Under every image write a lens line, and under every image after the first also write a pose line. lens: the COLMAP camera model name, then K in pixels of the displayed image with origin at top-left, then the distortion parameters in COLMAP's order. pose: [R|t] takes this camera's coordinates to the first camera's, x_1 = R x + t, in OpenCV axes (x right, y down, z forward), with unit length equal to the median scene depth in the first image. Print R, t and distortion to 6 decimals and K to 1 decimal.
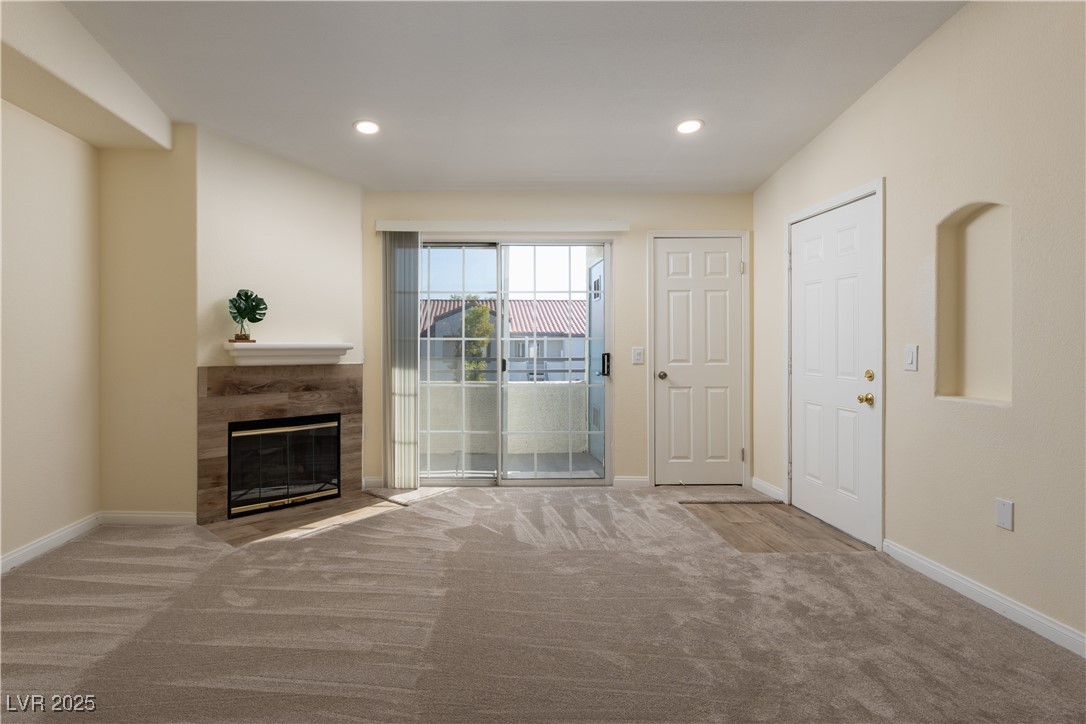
lens RADIAL K [[520.8, 0, 548.4], [0, 520.8, 364.6], [0, 0, 1]] dist [0.000384, 0.000870]
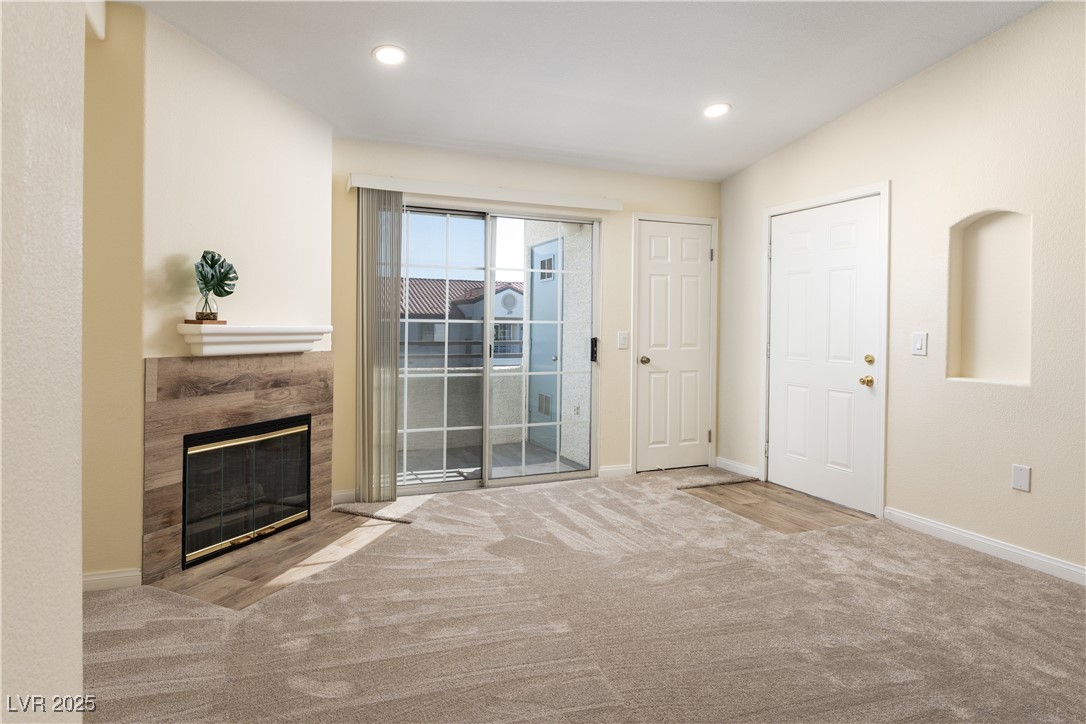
lens RADIAL K [[520.4, 0, 441.4], [0, 520.4, 344.6], [0, 0, 1]] dist [0.004810, -0.003134]
pose [[0.948450, -0.004402, 0.316897, -0.509341], [0.003497, 0.999988, 0.003423, -0.015210], [-0.316908, -0.002138, 0.948454, 0.210091]]
